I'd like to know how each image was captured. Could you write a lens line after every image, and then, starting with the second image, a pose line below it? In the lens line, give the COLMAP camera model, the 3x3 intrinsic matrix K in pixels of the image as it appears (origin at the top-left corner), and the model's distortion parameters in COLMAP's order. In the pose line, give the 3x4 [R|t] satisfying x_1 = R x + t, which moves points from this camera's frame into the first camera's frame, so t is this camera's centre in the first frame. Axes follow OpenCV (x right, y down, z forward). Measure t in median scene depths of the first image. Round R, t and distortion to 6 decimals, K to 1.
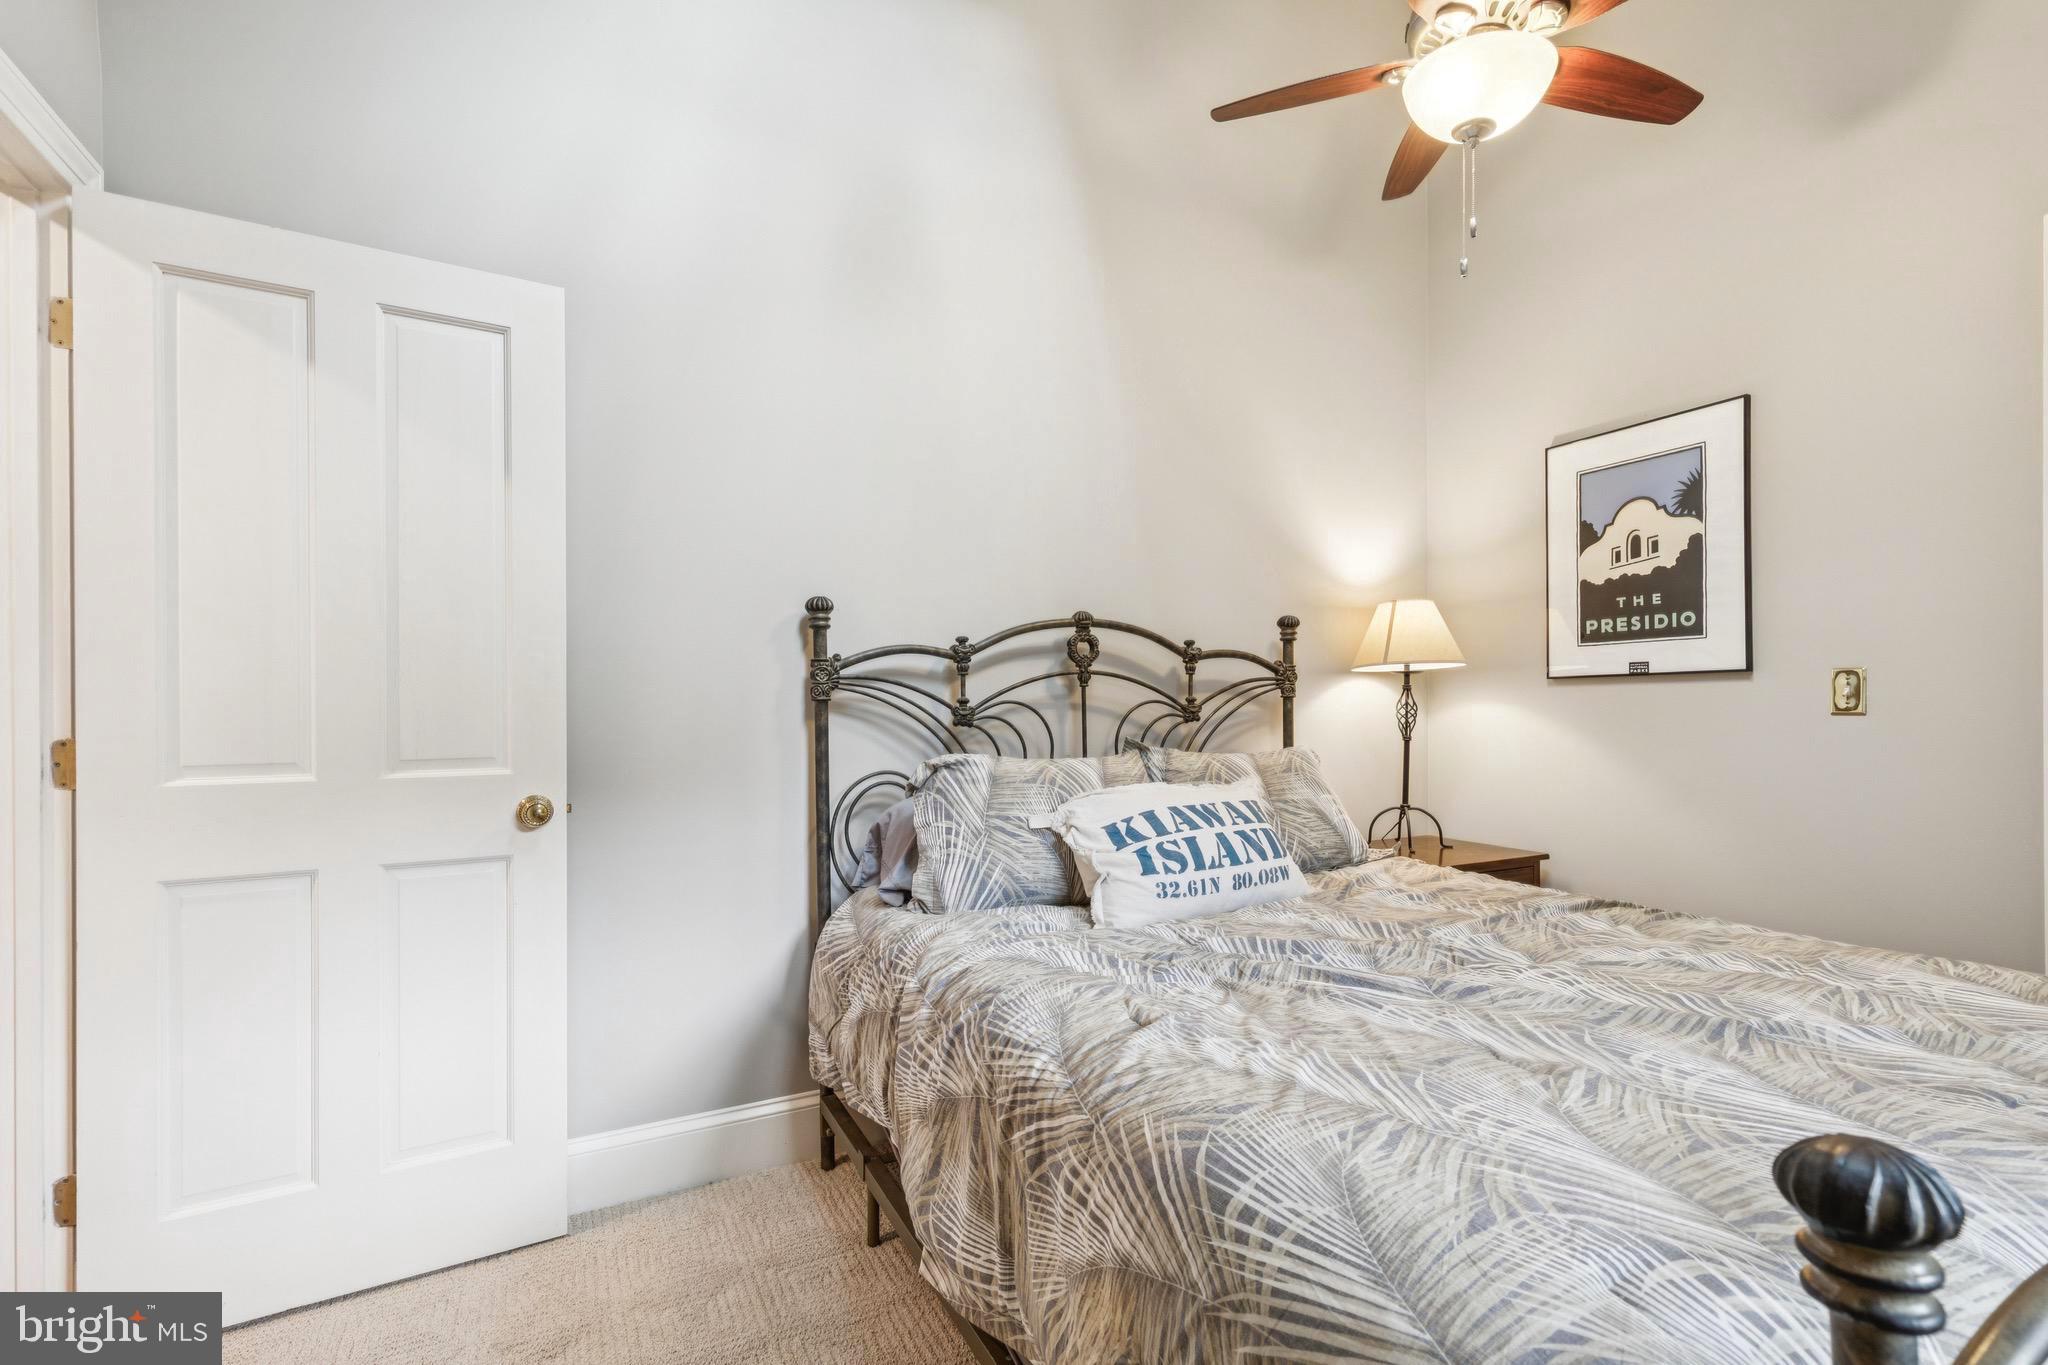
lens RADIAL K [[931.6, 0, 1024.8], [0, 931.6, 694.8], [0, 0, 1]] dist [-0.002307, -0.001193]
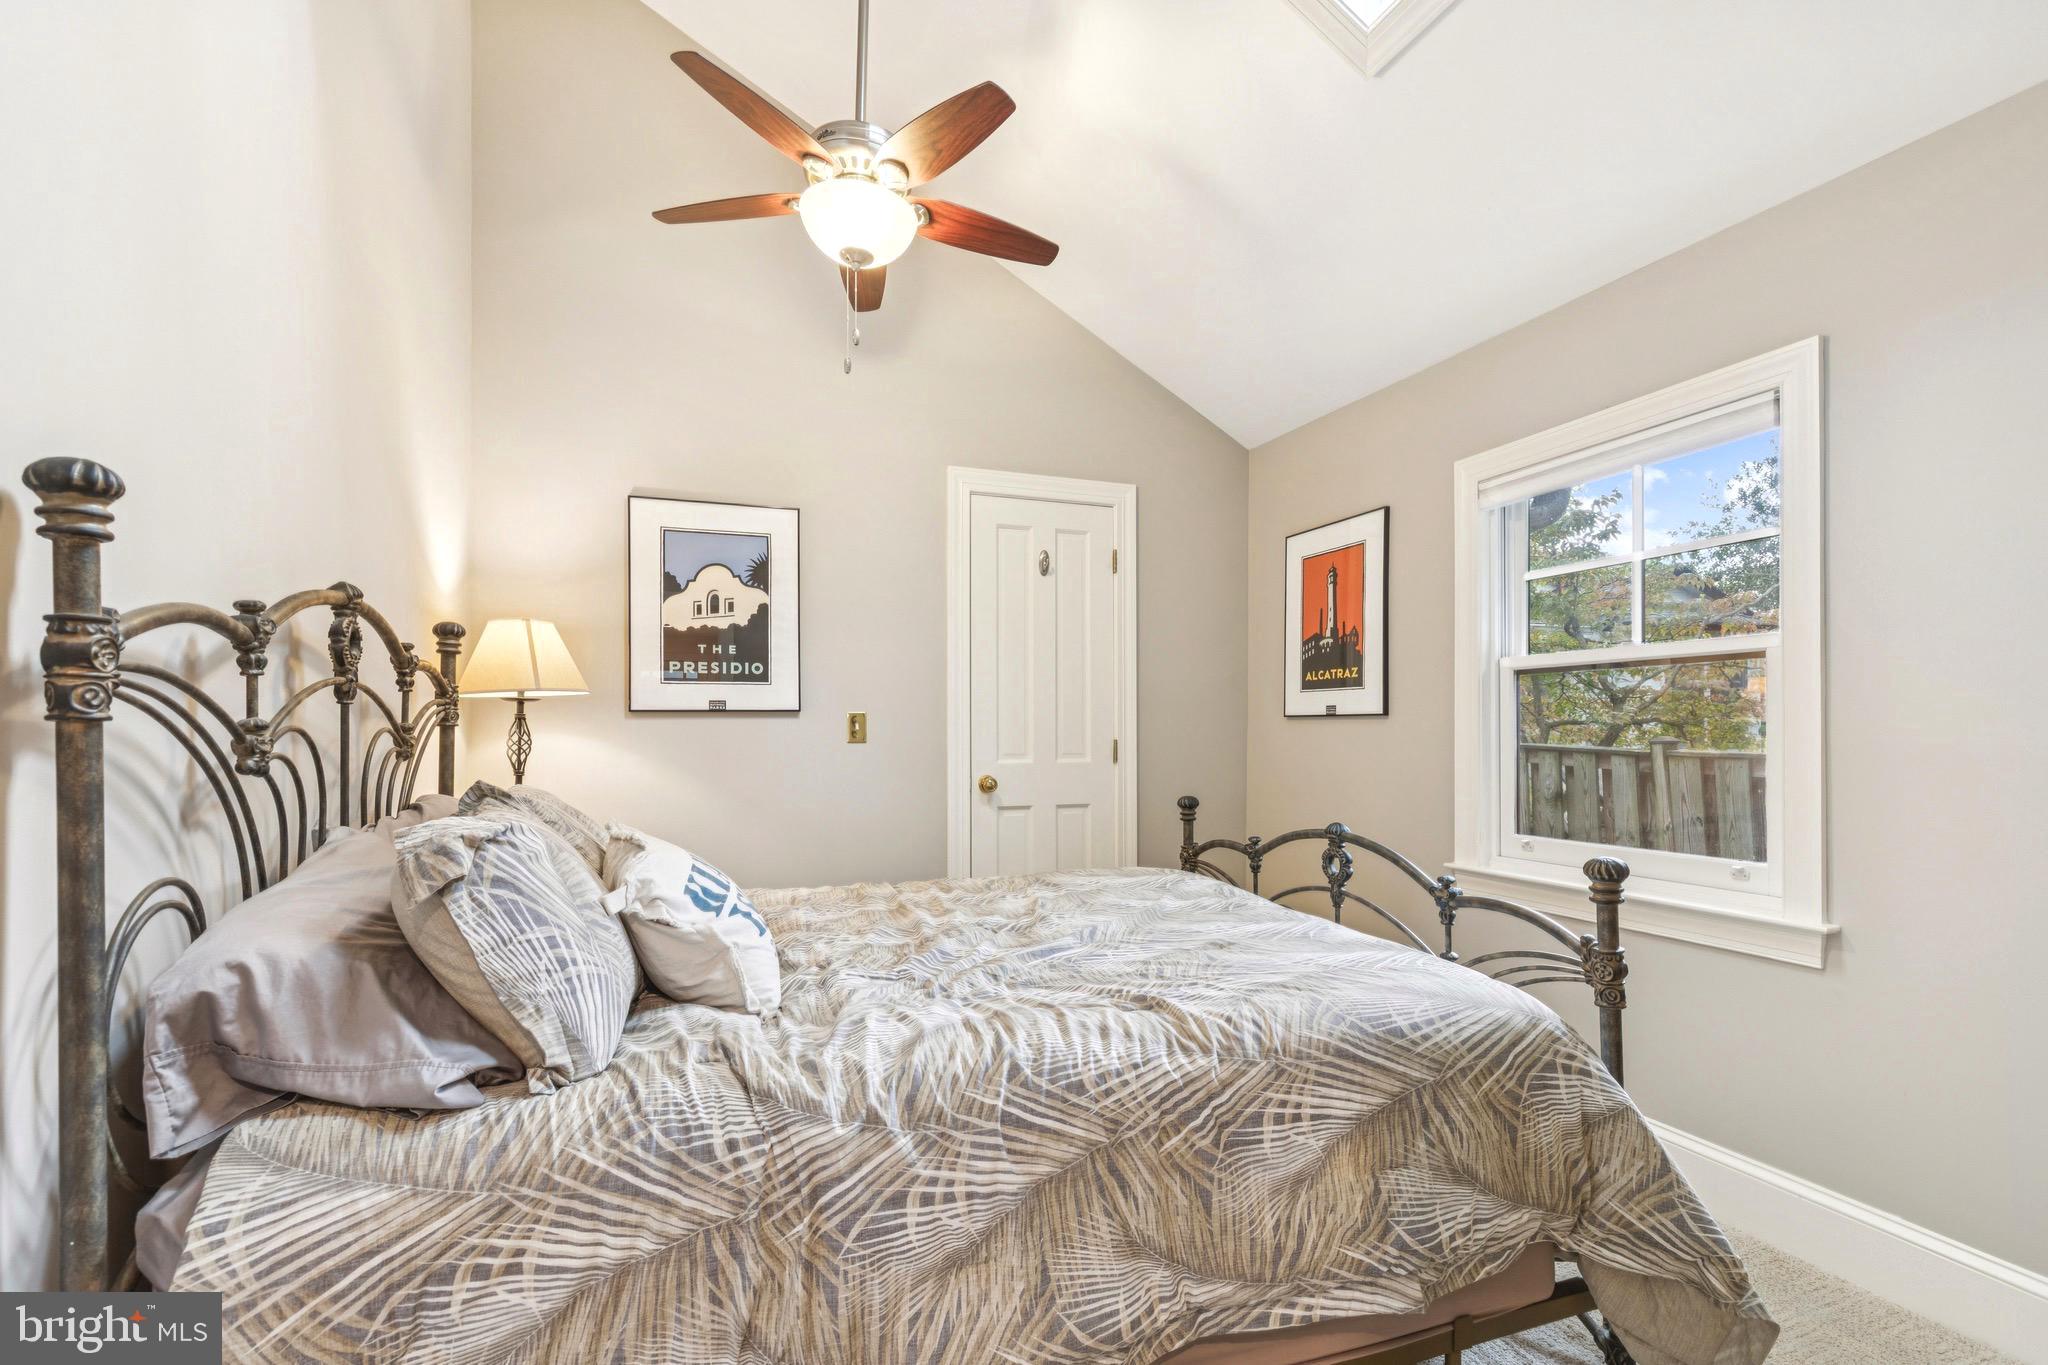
lens RADIAL K [[931.6, 0, 1007.4], [0, 931.6, 736.5], [0, 0, 1]] dist [-0.002307, -0.001193]
pose [[0.115368, 0.002329, 0.993320, -0.515087], [-0.011383, 0.999935, -0.001023, 0.008658], [-0.993258, -0.011189, 0.115387, 0.510071]]
